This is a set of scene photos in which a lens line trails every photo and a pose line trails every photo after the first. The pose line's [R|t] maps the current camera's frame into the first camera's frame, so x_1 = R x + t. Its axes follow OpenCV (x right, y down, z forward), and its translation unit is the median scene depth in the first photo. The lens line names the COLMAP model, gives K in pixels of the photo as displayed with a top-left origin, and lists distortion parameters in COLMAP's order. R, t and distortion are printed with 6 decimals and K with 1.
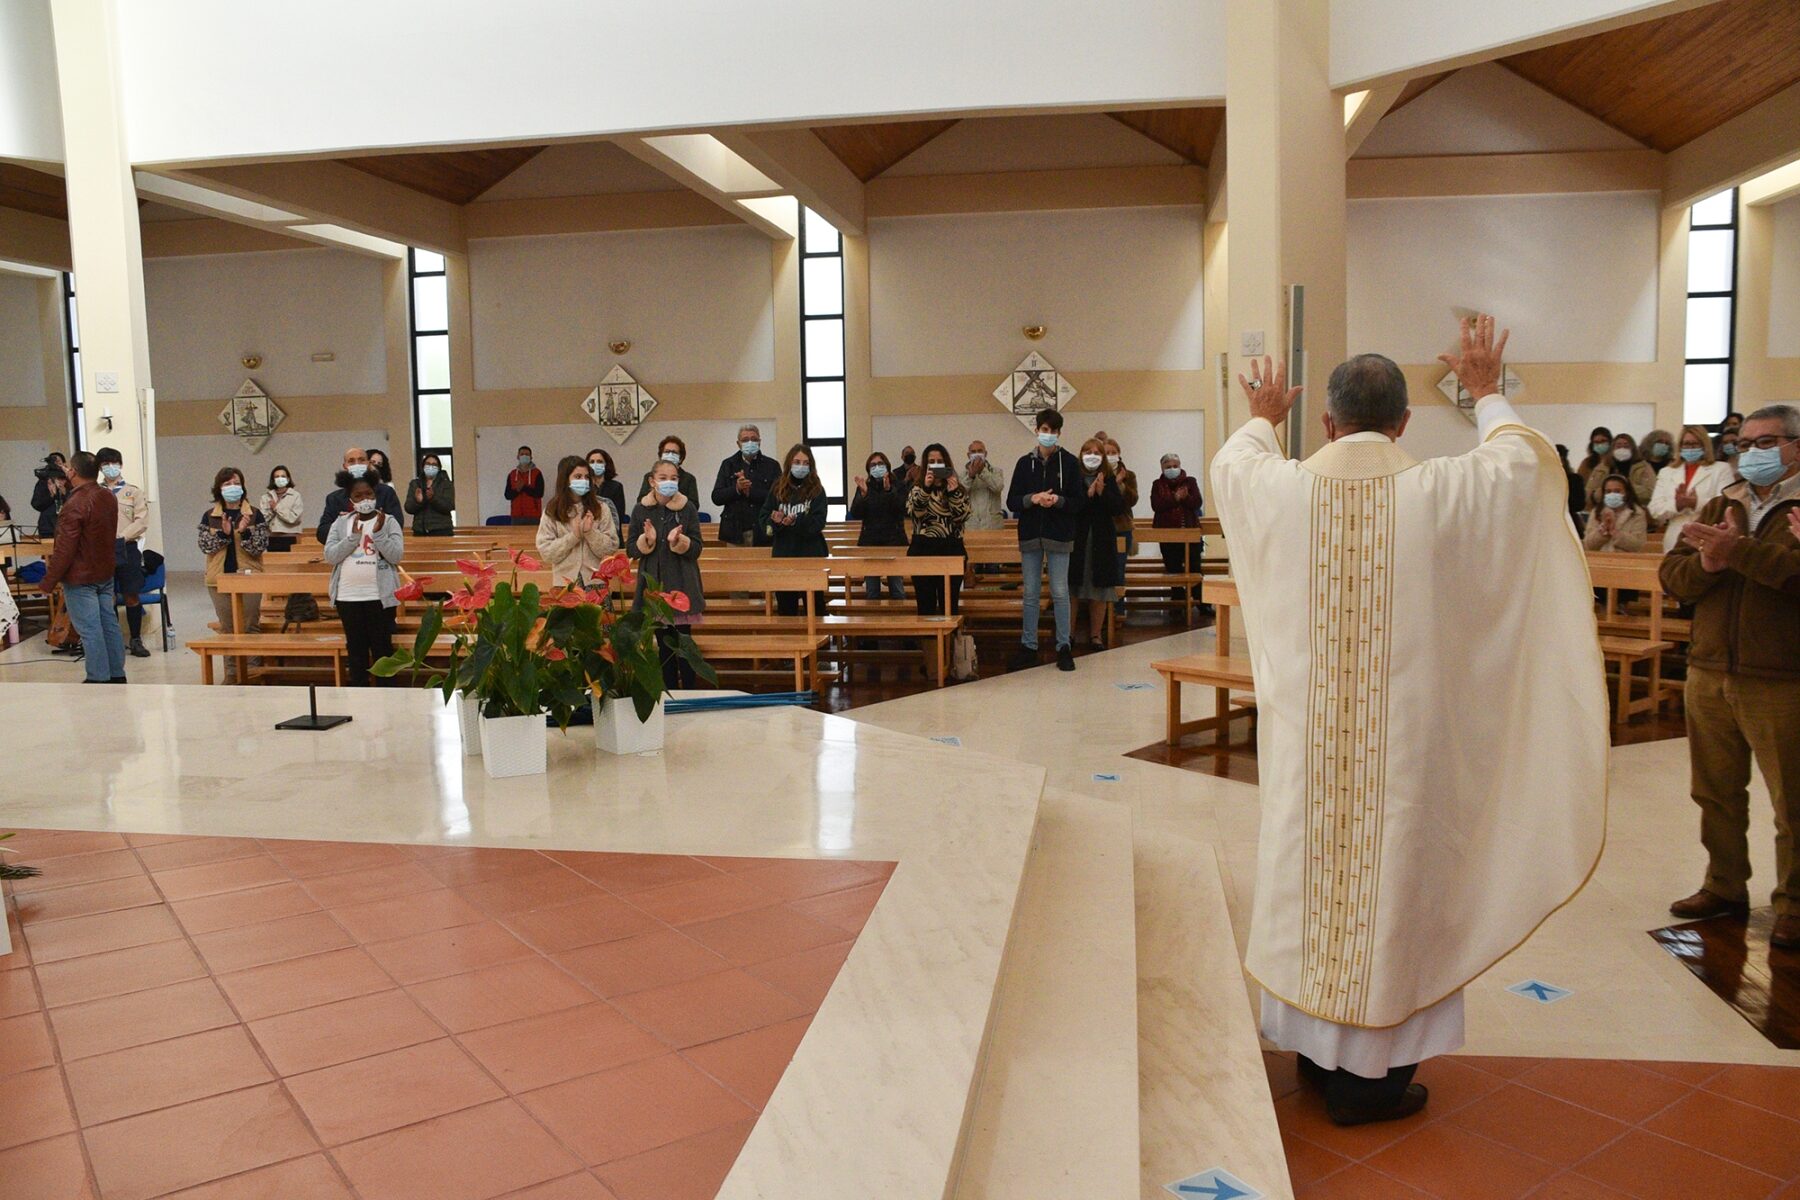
lens RADIAL K [[1420.8, 0, 888.7], [0, 1420.8, 606.4], [0, 0, 1]] dist [-0.137274, 0.155629]
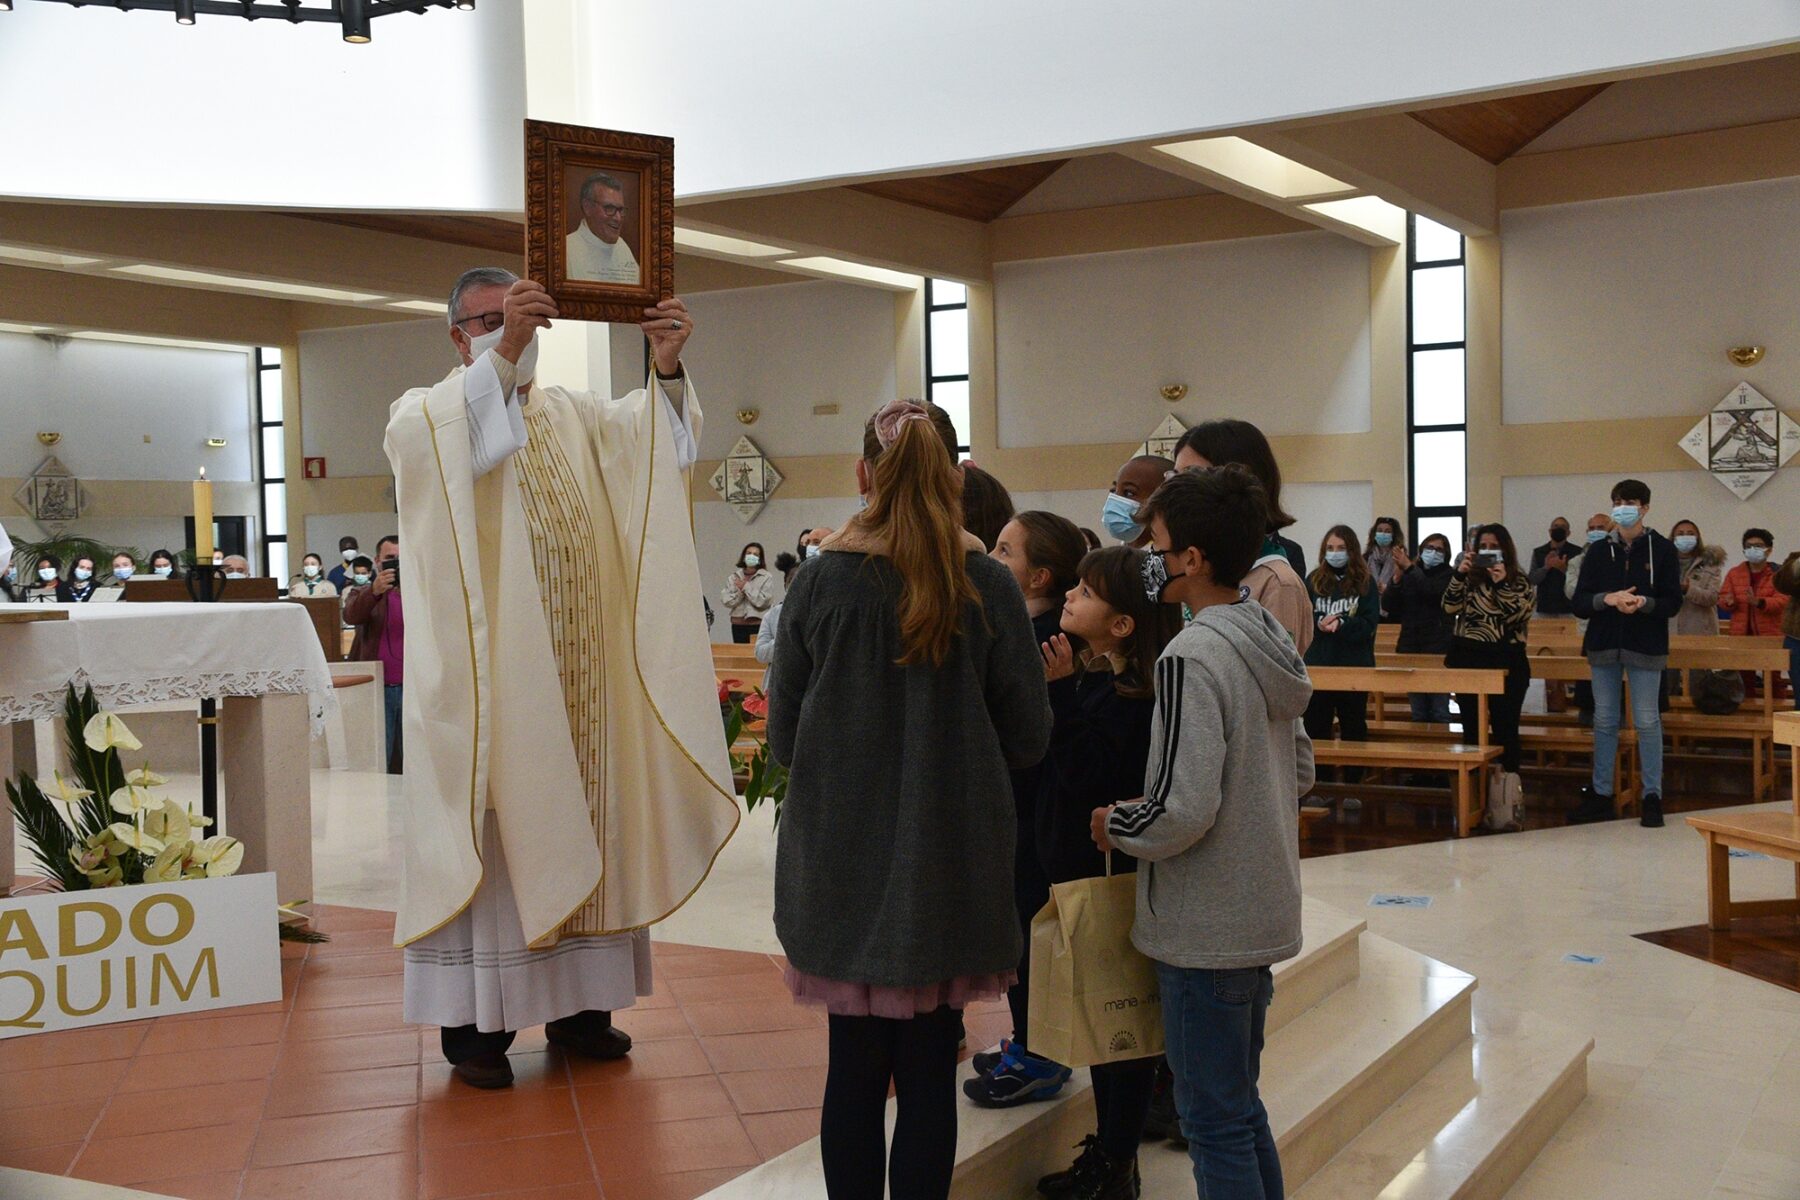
lens RADIAL K [[1932.5, 0, 911.7], [0, 1932.5, 594.4], [0, 0, 1]] dist [-0.009925, 0.429396]
pose [[0.930103, 0.010882, -0.367138, 0.078661], [-0.034951, 0.997647, -0.058975, -0.001561], [0.365632, 0.067684, 0.928295, -0.060216]]
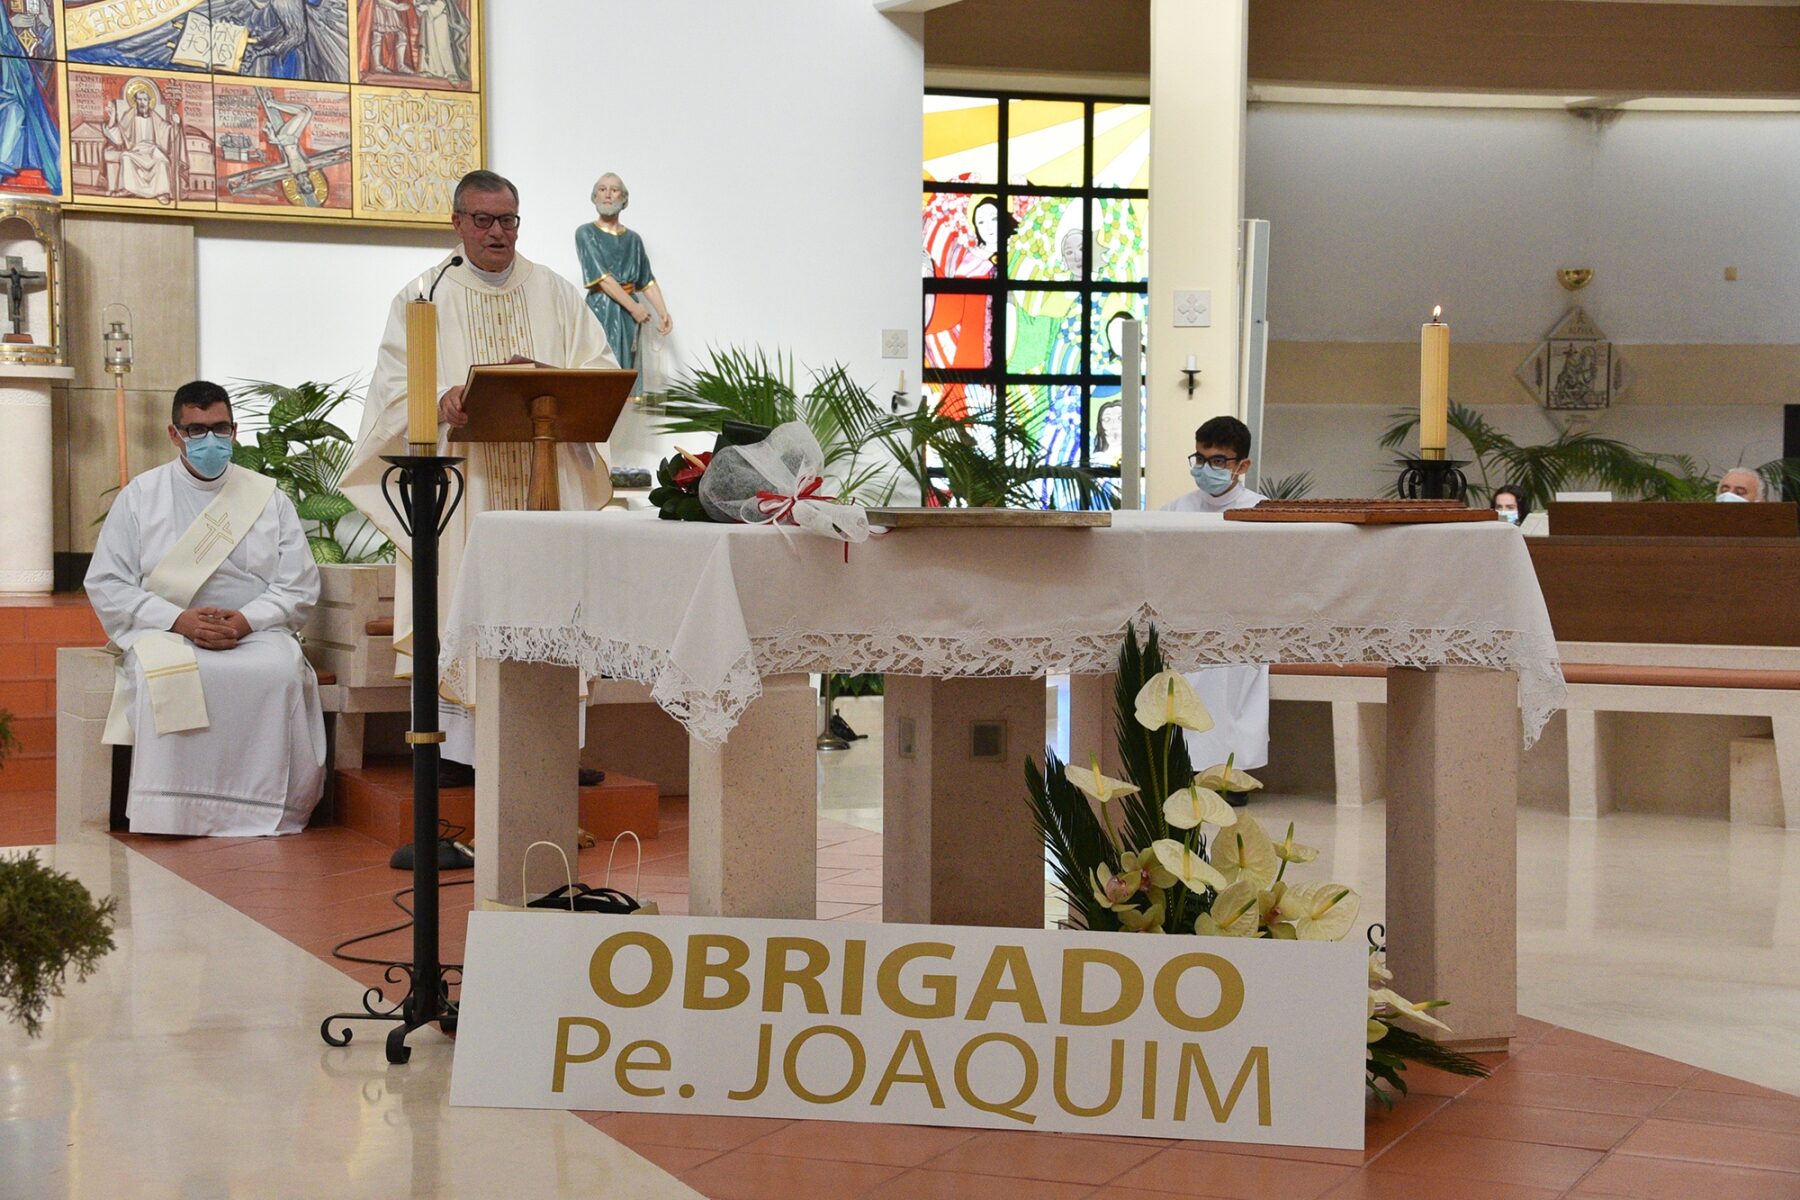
lens RADIAL K [[3346.7, 0, 899.4], [0, 3346.7, 601.2], [0, 0, 1]] dist [0.399140, 0.179275]
pose [[0.519579, 0.053924, -0.852719, 0.128822], [-0.102650, 0.994717, 0.000357, -0.001312], [0.848234, 0.087347, 0.522369, -0.026897]]
